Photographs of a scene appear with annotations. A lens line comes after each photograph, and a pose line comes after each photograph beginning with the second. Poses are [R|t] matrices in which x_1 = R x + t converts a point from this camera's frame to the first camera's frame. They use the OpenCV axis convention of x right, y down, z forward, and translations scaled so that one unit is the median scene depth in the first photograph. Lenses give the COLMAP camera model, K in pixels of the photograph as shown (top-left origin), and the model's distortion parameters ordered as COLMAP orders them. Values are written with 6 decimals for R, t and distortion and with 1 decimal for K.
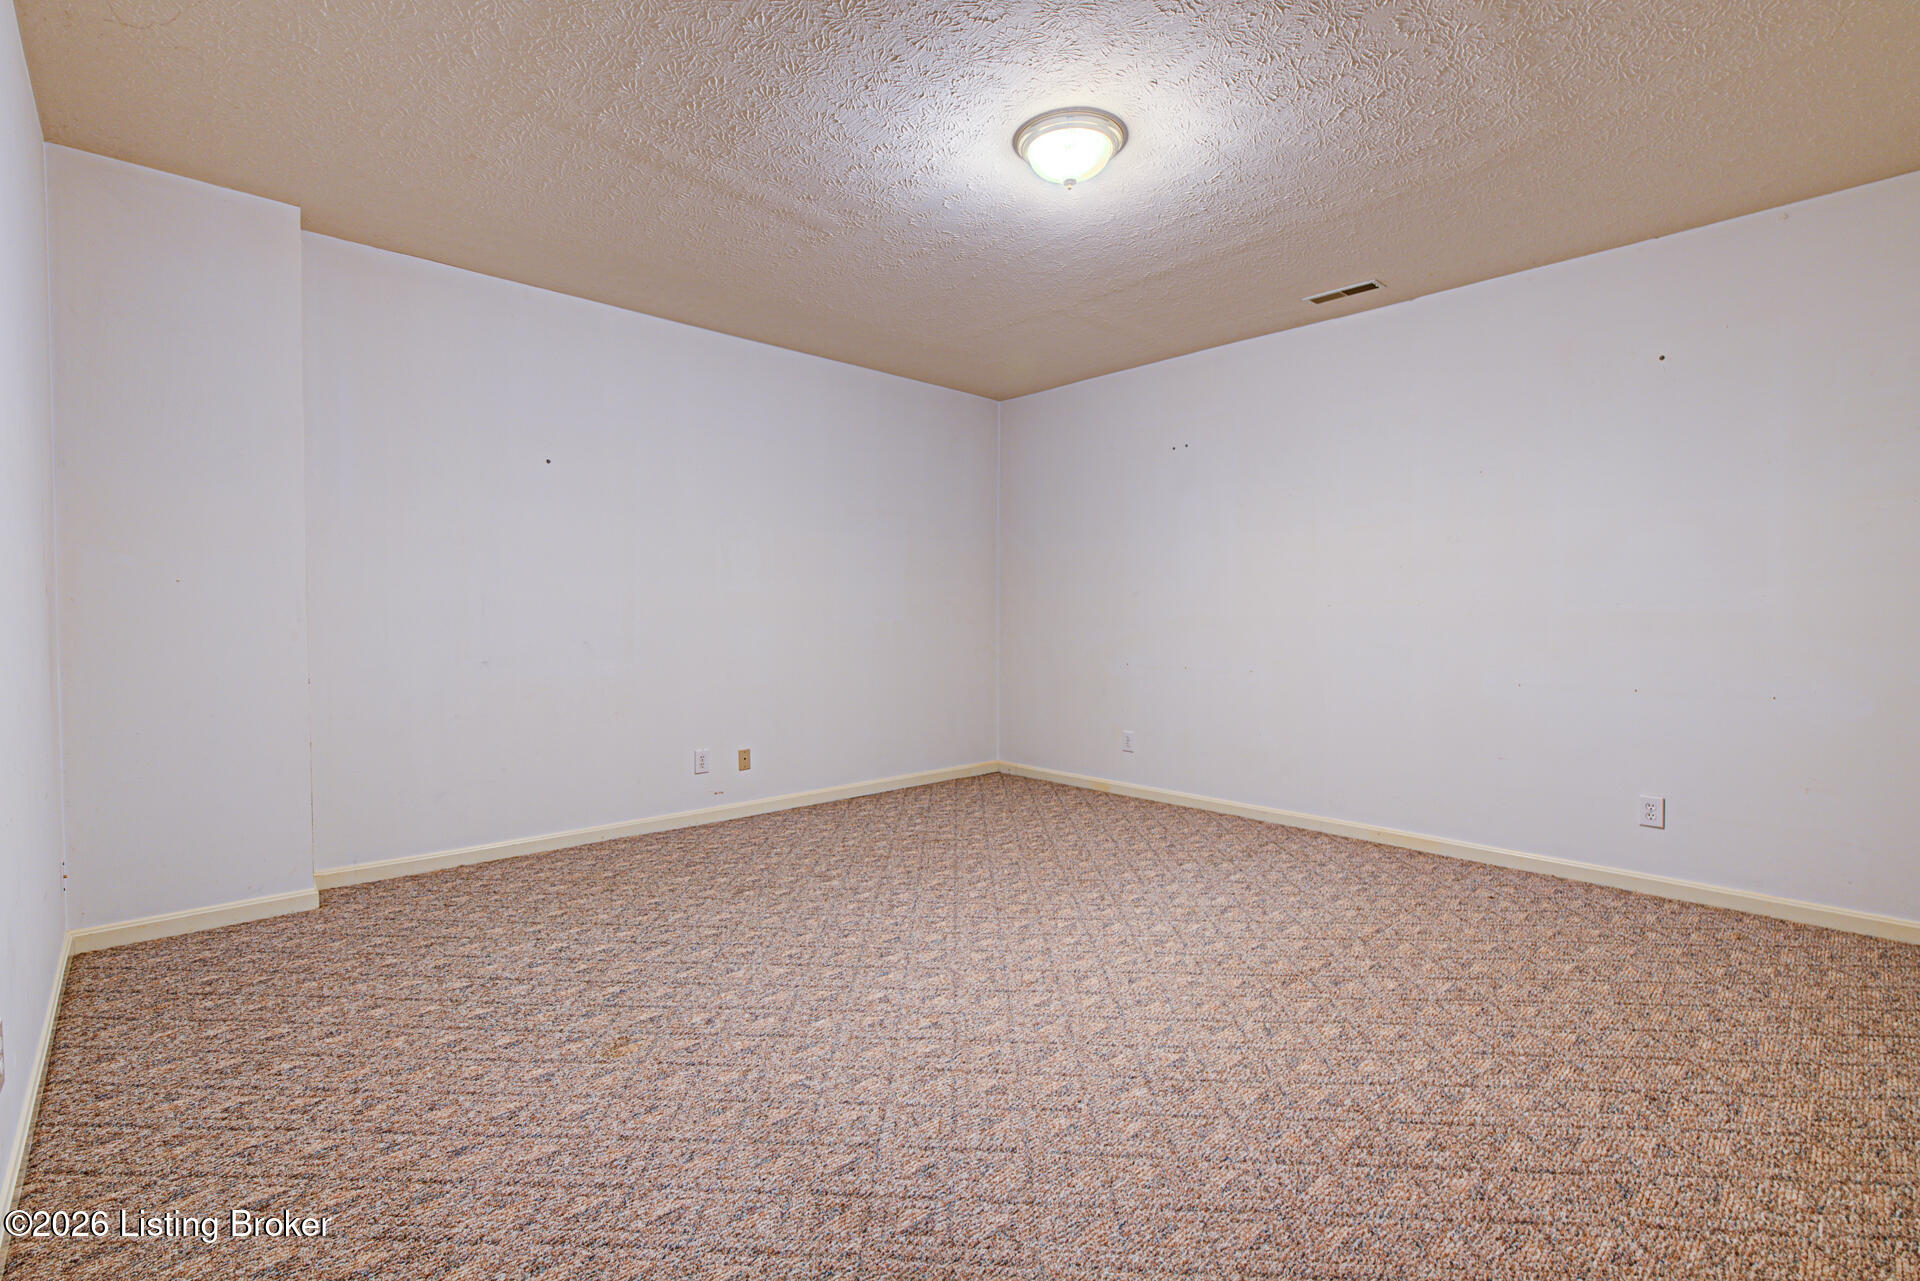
lens RADIAL K [[859.6, 0, 957.9], [0, 859.6, 634.6], [0, 0, 1]] dist [0.003277, 0.001140]
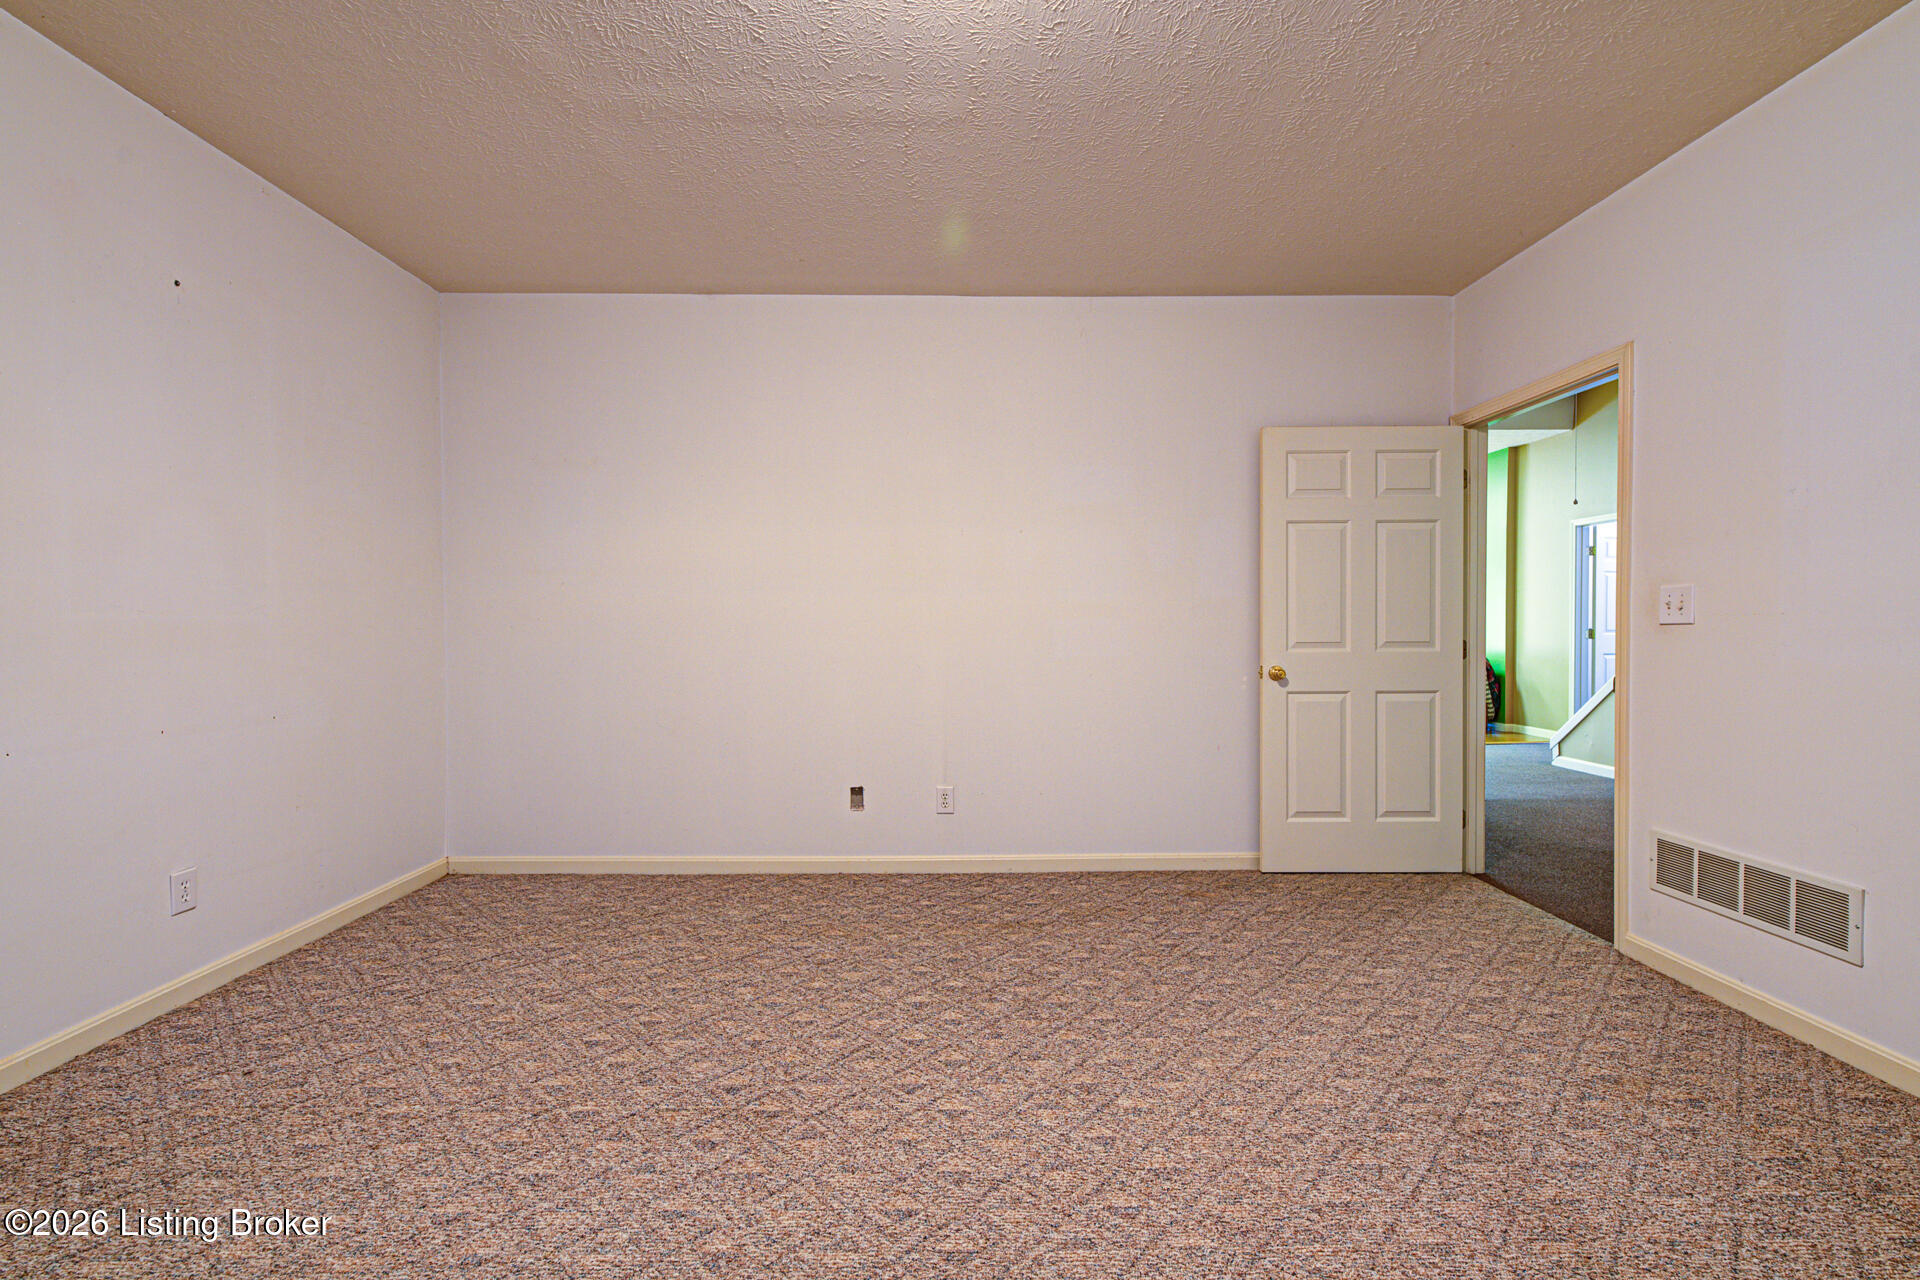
lens RADIAL K [[859.6, 0, 953.3], [0, 859.6, 632.8], [0, 0, 1]] dist [0.003277, 0.001140]
pose [[-0.737529, -0.005992, 0.675289, -0.240606], [0.014521, 0.999589, 0.024728, -0.032877], [-0.675160, 0.028044, -0.737138, 1.422940]]
